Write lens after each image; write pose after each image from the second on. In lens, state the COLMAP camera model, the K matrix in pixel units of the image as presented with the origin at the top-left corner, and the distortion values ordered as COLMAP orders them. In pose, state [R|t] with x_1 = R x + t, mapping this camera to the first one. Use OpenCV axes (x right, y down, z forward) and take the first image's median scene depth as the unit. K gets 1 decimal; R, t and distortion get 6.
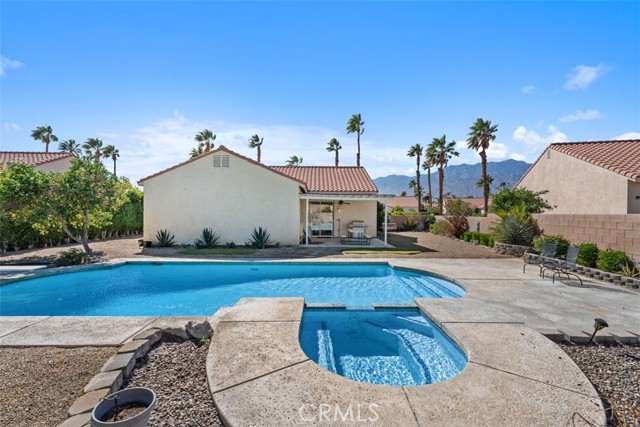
lens RADIAL K [[288.3, 0, 318.4], [0, 288.3, 211.8], [0, 0, 1]] dist [-0.002998, 0.002306]
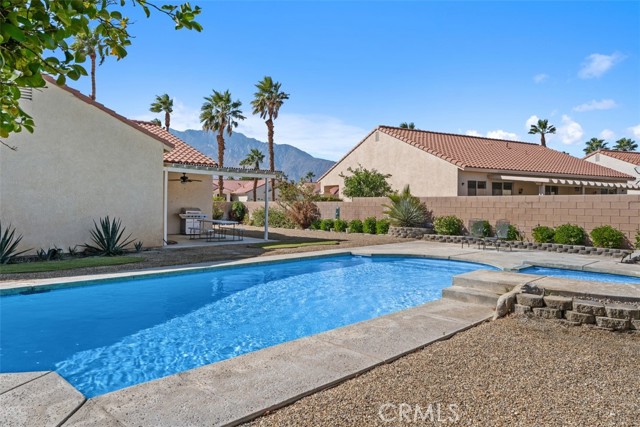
lens RADIAL K [[452.5, 0, 322.5], [0, 452.5, 211.5], [0, 0, 1]] dist [-0.009098, 0.000083]
pose [[0.709351, -0.013611, 0.704724, -0.506264], [-0.005212, 0.999685, 0.024555, 0.017024], [-0.704836, -0.021091, 0.709057, 0.081625]]
